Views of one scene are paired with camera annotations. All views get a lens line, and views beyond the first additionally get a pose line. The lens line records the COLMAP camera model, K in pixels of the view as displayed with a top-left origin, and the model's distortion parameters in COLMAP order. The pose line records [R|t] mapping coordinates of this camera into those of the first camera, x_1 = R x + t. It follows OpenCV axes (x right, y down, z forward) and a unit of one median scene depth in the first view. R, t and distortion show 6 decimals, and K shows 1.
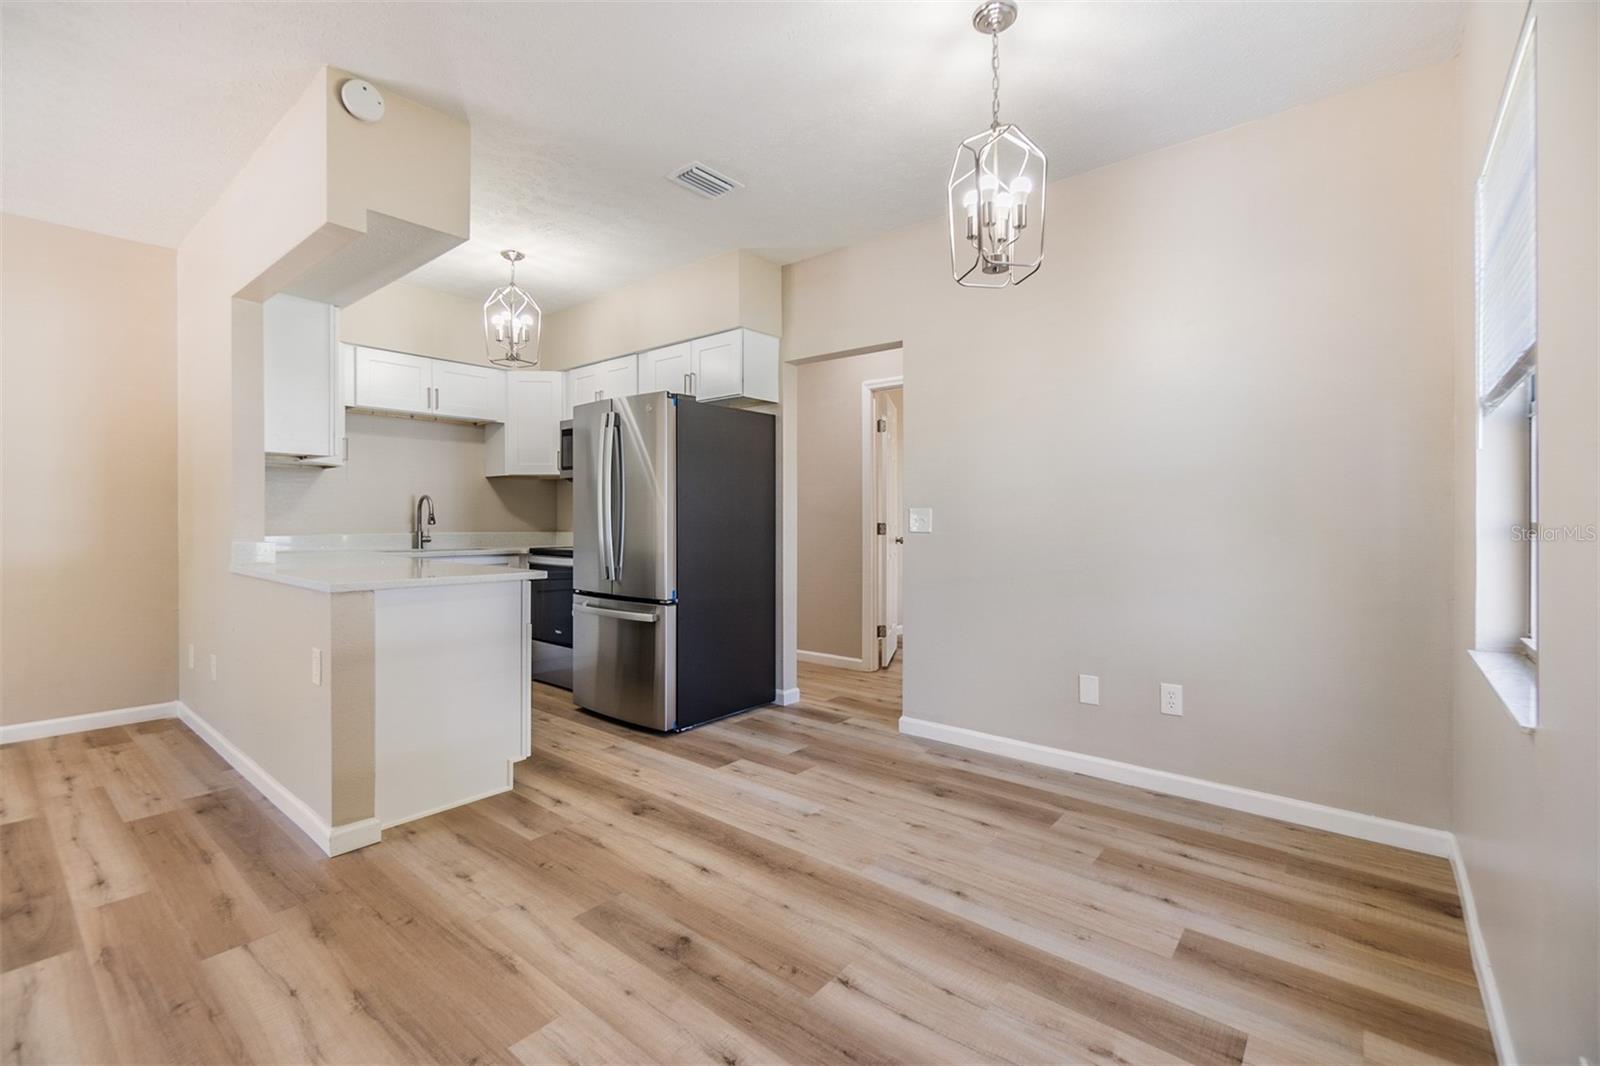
lens RADIAL K [[692.6, 0, 792.2], [0, 692.6, 516.7], [0, 0, 1]] dist [-0.006721, 0.000539]
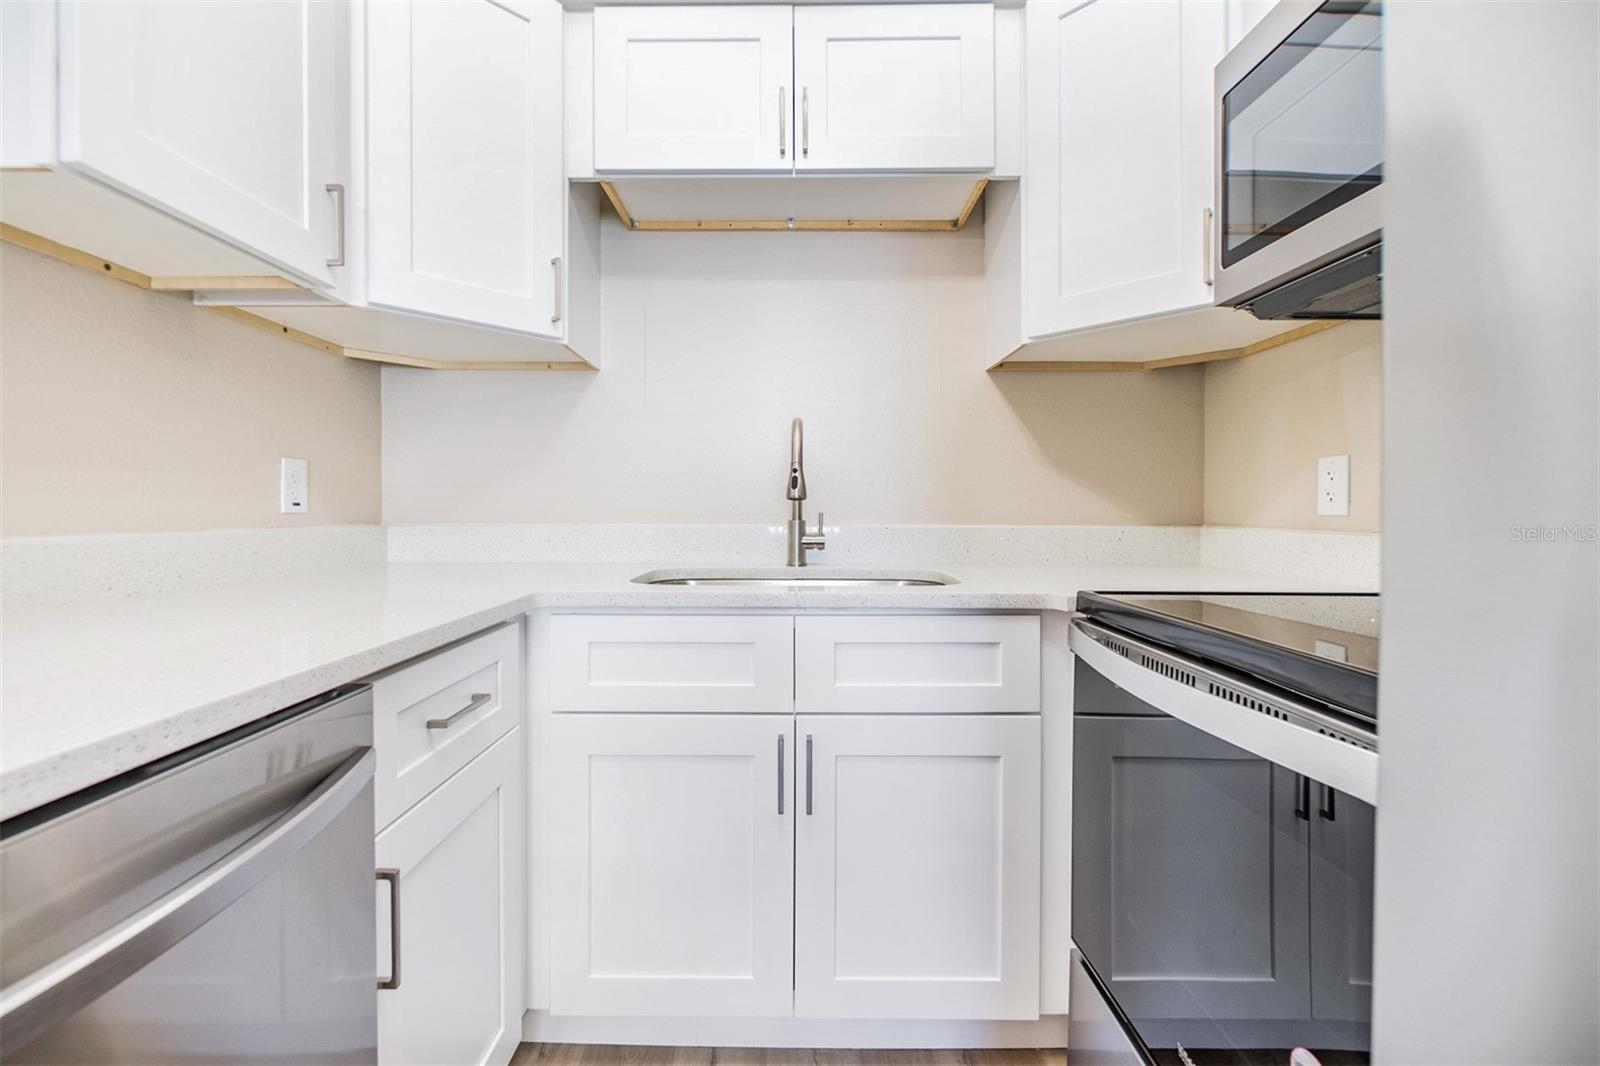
lens RADIAL K [[692.6, 0, 792.2], [0, 692.6, 516.7], [0, 0, 1]] dist [-0.006721, 0.000539]
pose [[0.639279, 0.006512, -0.768947, -0.451837], [0.001116, 0.999955, 0.009395, 0.028183], [0.768974, -0.006864, 0.639243, 1.359988]]
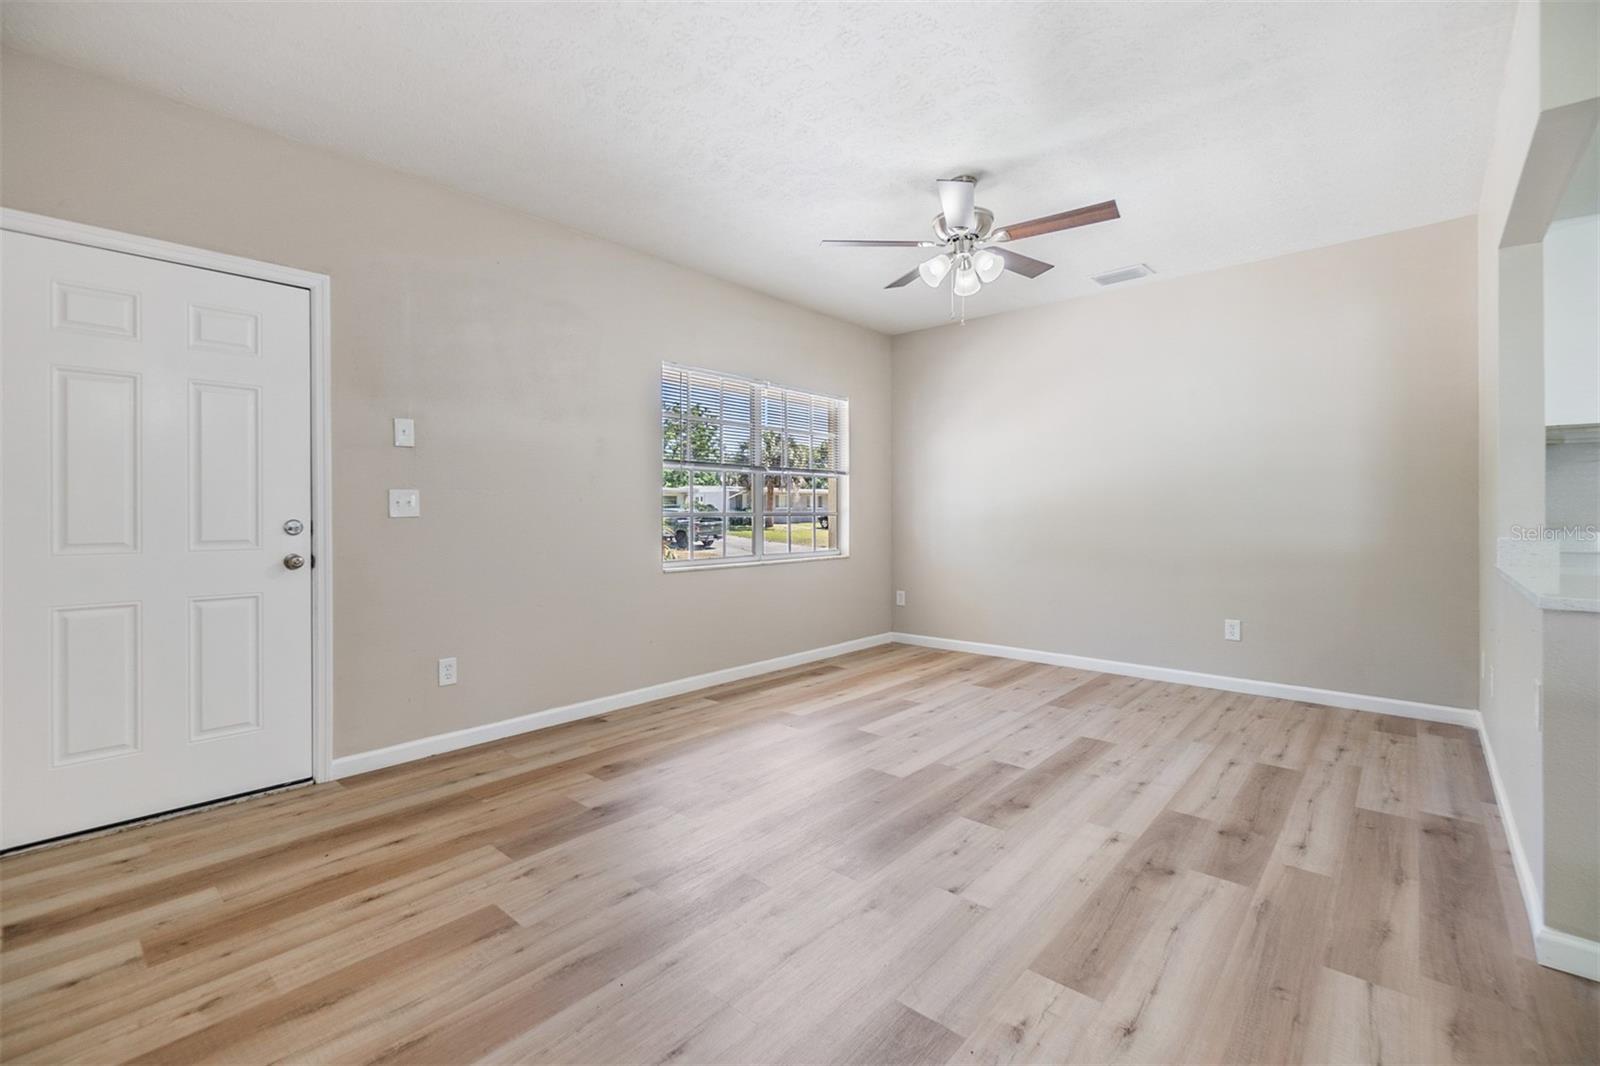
lens RADIAL K [[698.6, 0, 786.0], [0, 698.6, 516.4], [0, 0, 1]] dist [-0.005648, 0.000624]
pose [[-0.045417, 0.005104, -0.998955, 0.100028], [0.005342, 0.999974, 0.004866, 0.000069], [0.998954, -0.005115, -0.045443, 0.186870]]
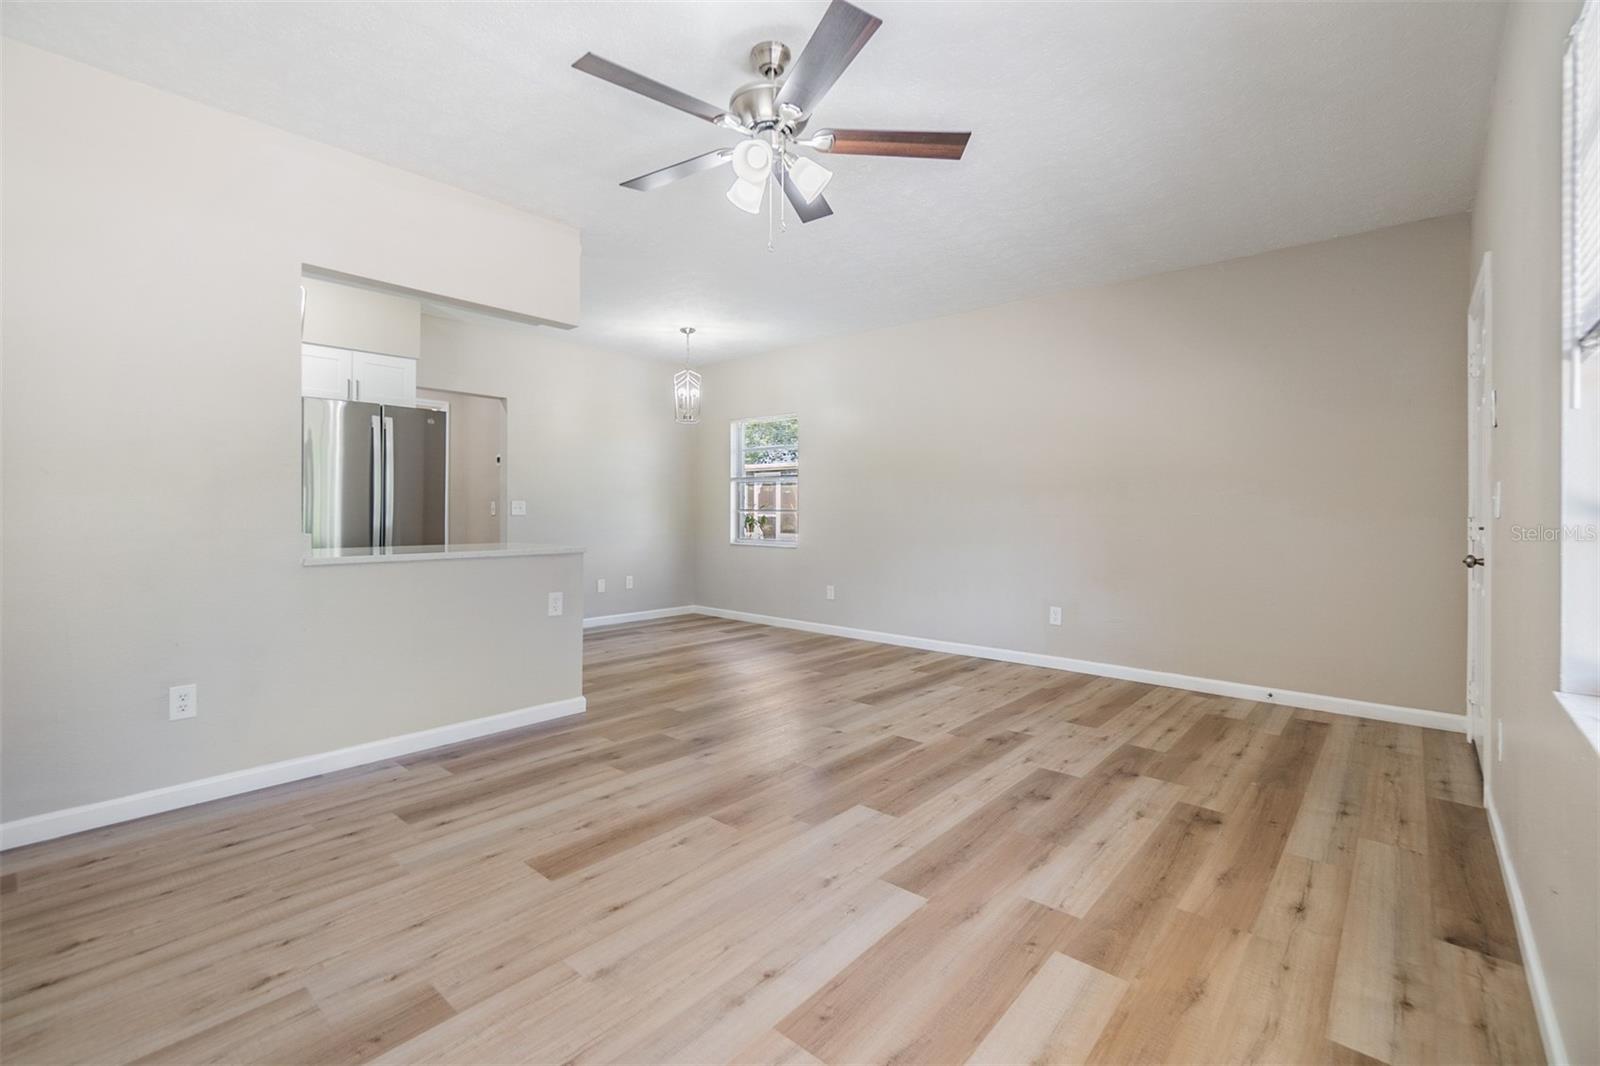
lens RADIAL K [[699.6, 0, 783.8], [0, 699.6, 500.1], [0, 0, 1]] dist [-0.004357, 0.000056]
pose [[0.043422, 0.009513, 0.999012, -1.989697], [-0.009377, 0.999915, -0.009114, -0.005051], [-0.999013, -0.008972, 0.043507, 0.383680]]
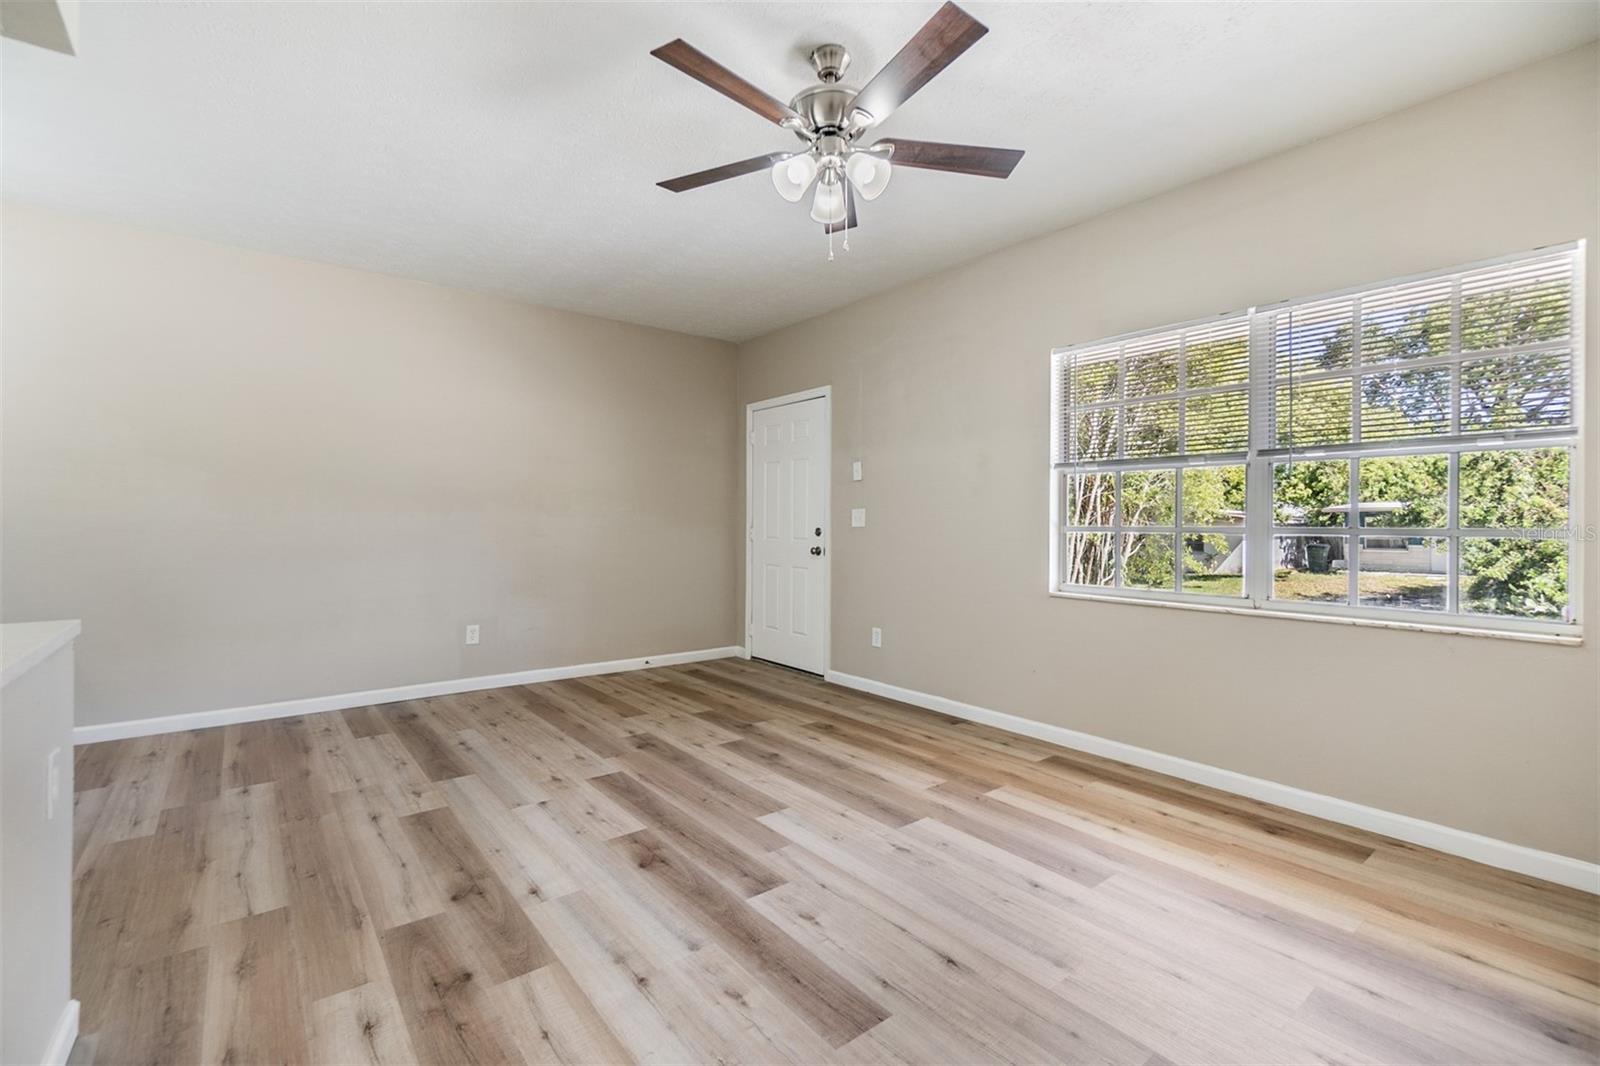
lens RADIAL K [[707.1, 0, 795.3], [0, 707.1, 527.6], [0, 0, 1]] dist [-0.015338, 0.003870]
pose [[-0.977397, -0.011122, 0.211119, -1.257132], [-0.010408, 0.999936, 0.004494, -0.002180], [-0.211155, 0.002195, -0.977450, 1.279059]]
